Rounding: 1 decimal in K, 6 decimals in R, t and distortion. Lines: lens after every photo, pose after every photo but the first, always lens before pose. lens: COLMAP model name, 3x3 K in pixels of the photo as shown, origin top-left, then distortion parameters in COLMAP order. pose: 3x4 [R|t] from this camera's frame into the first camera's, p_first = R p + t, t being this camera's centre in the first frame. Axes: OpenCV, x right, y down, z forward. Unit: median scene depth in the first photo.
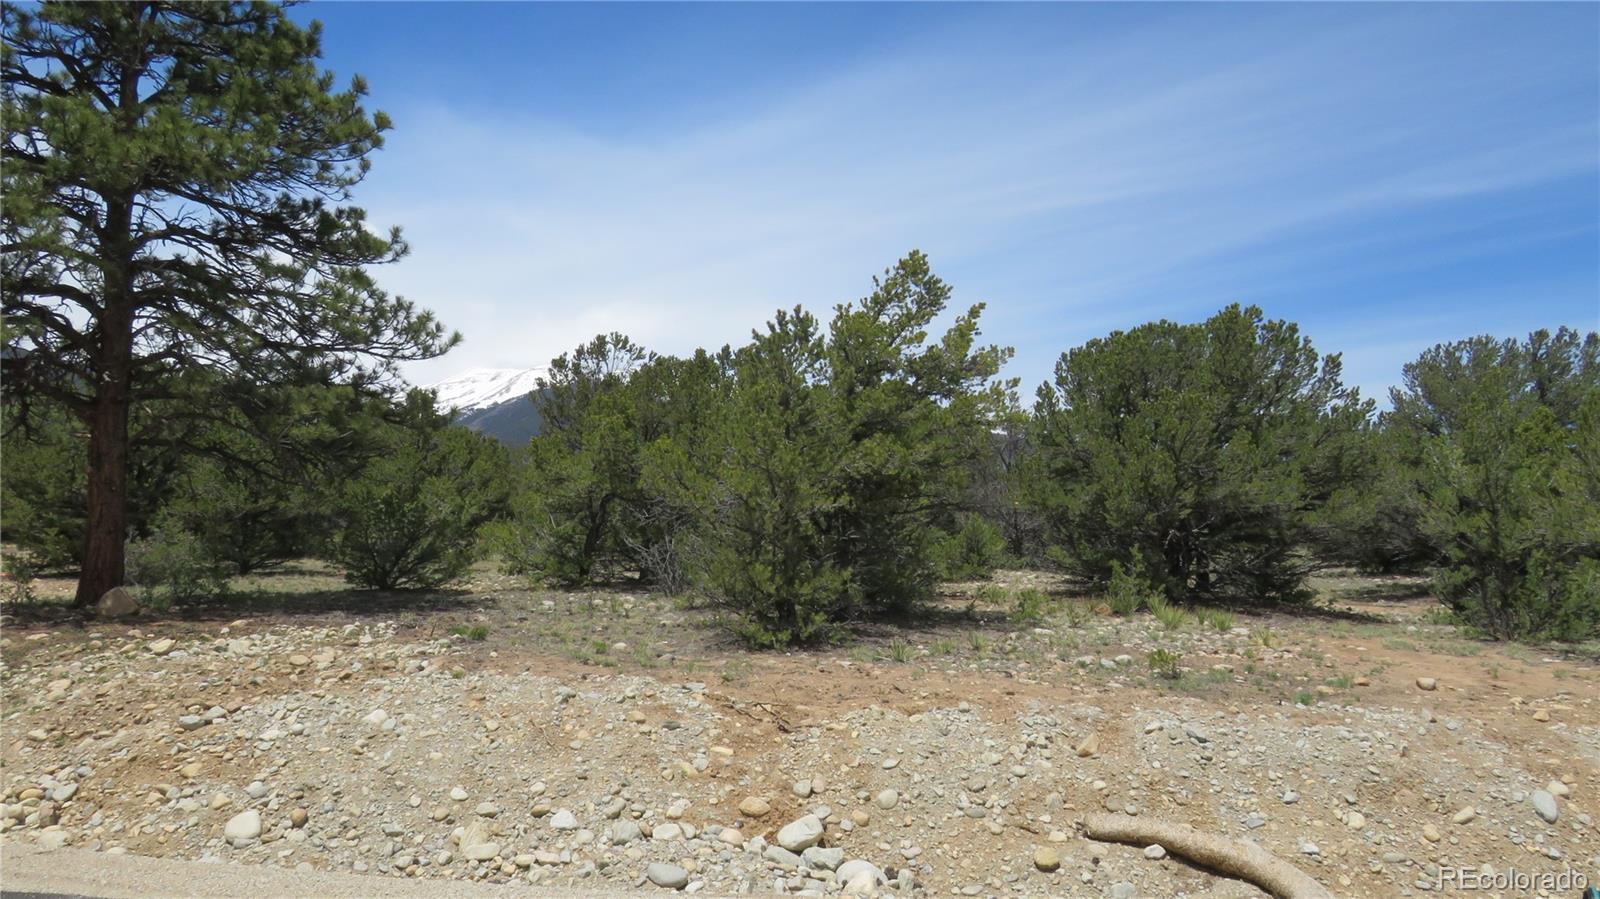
lens RADIAL K [[1345.9, 0, 800.0], [0, 1345.9, 449.5], [0, 0, 1]] dist [0.046486, -0.005370]
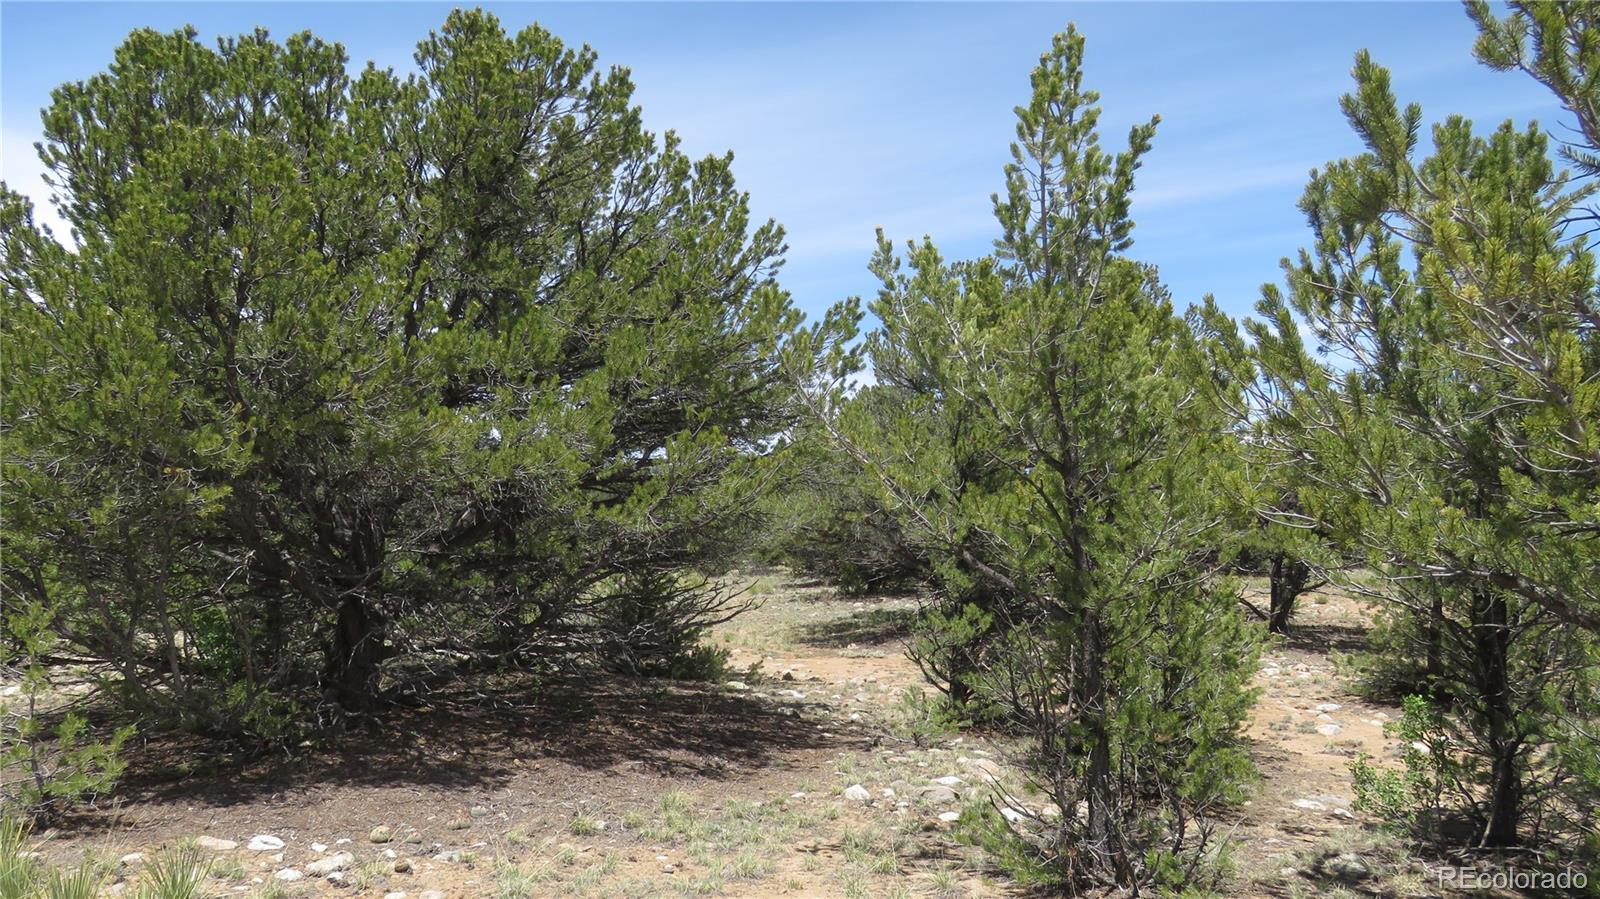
lens RADIAL K [[1345.9, 0, 800.0], [0, 1345.9, 449.5], [0, 0, 1]] dist [0.046486, -0.005370]
pose [[0.943471, -0.000870, 0.331454, 0.188418], [0.005106, 0.999916, -0.011911, 0.024882], [-0.331416, 0.012930, 0.943396, 0.392613]]
